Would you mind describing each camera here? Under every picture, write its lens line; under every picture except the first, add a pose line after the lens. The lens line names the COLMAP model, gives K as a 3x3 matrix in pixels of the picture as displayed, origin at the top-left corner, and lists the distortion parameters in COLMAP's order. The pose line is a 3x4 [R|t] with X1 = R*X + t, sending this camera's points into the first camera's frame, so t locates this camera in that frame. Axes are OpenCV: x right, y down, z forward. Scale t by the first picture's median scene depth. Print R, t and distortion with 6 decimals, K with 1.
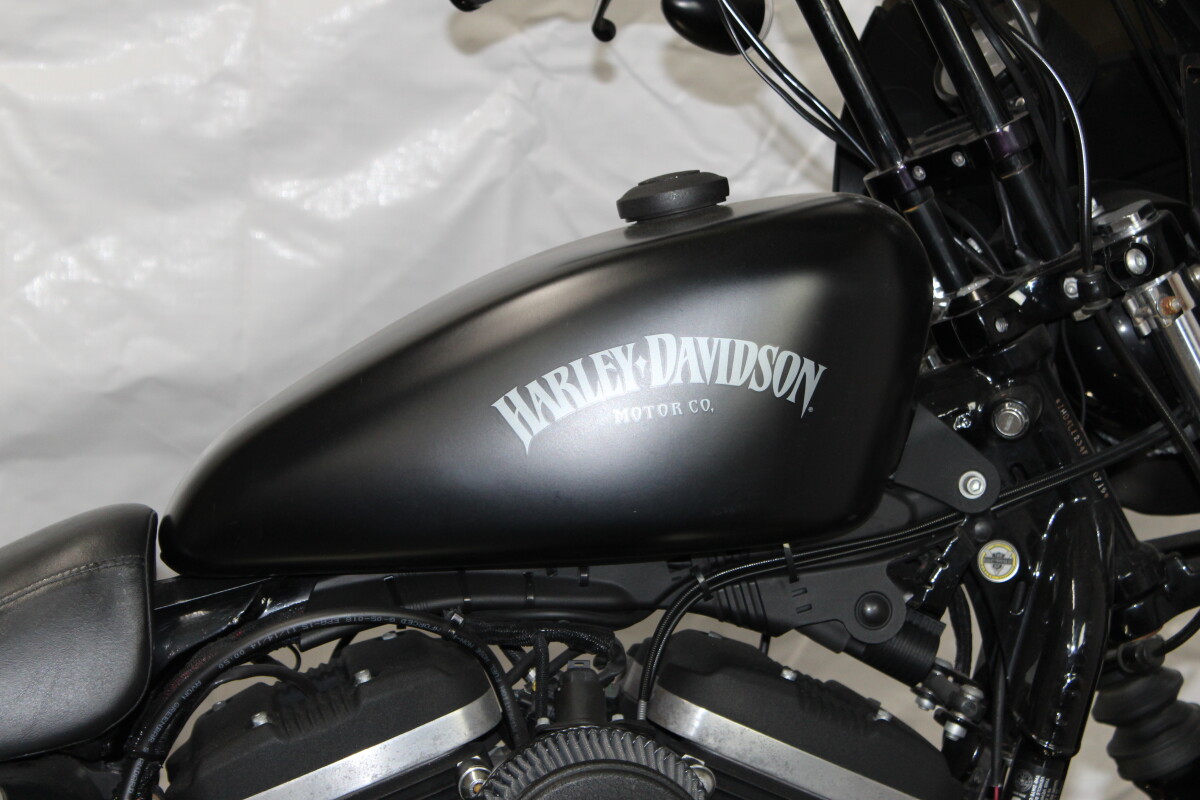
lens RADIAL K [[2864.6, 0, 600.0], [0, 2864.6, 400.0], [0, 0, 1]] dist [0.060348, 0.308563]
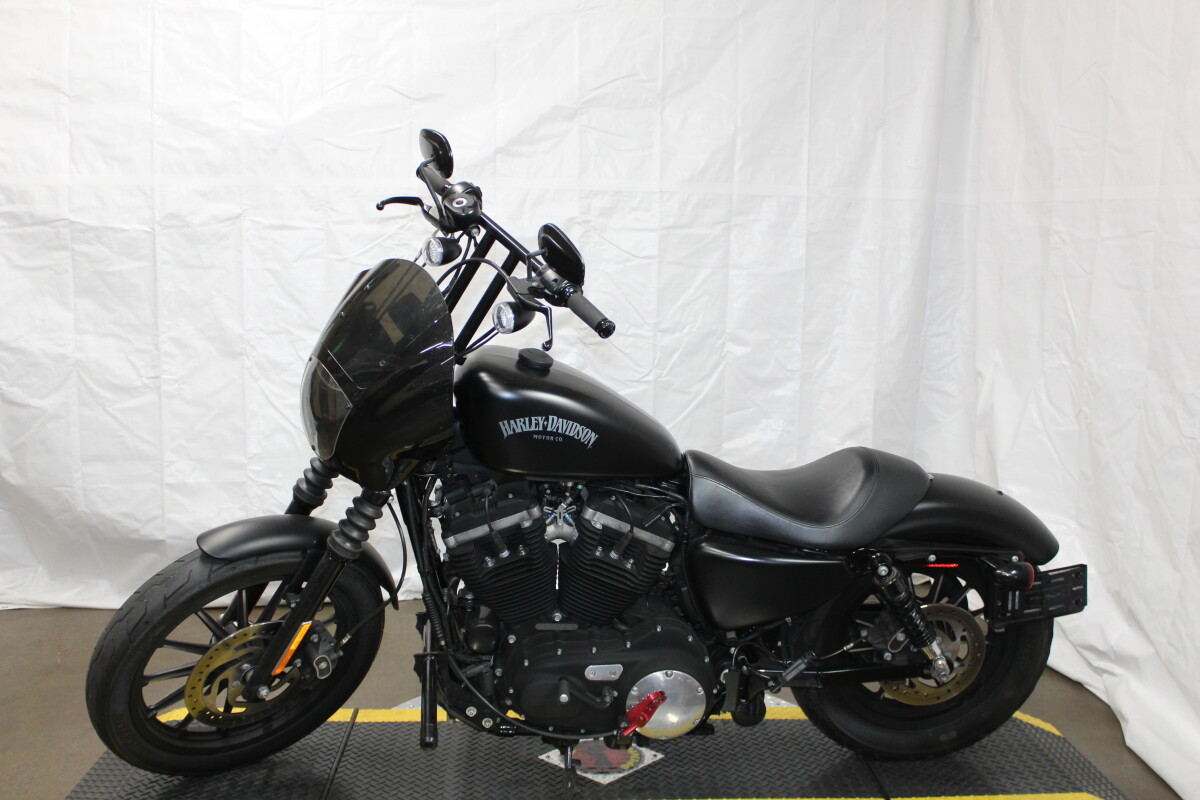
lens RADIAL K [[1239.5, 0, 600.0], [0, 1239.5, 400.0], [0, 0, 1]] dist [-0.130898, 0.162723]
pose [[0.997028, -0.068564, 0.035124, -0.096378], [0.072659, 0.988452, -0.132978, 0.228612], [-0.025601, 0.135135, 0.990496, -0.635445]]
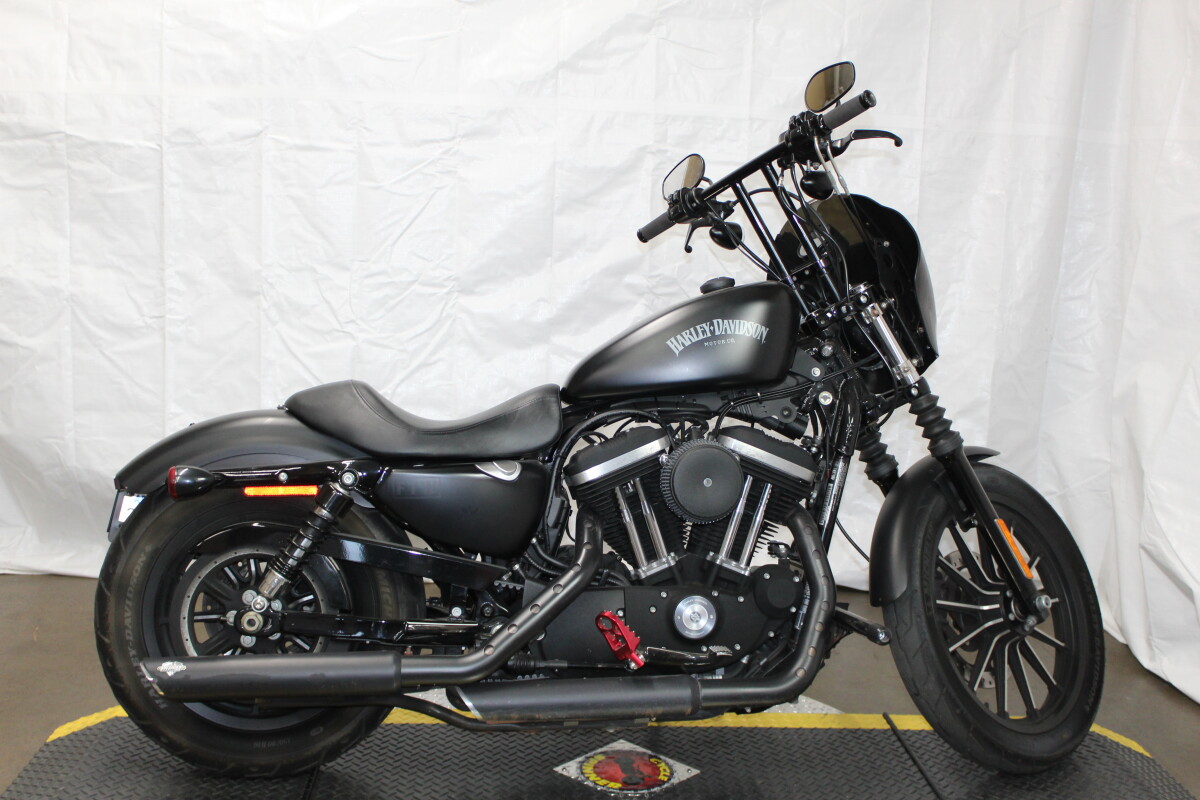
lens RADIAL K [[1328.9, 0, 596.9], [0, 1328.9, 396.6], [0, 0, 1]] dist [-0.122563, 0.188933]
pose [[0.998915, -0.032572, -0.033271, -0.062766], [0.028745, 0.993555, -0.109642, 0.207569], [0.036628, 0.108567, 0.993414, -0.449480]]
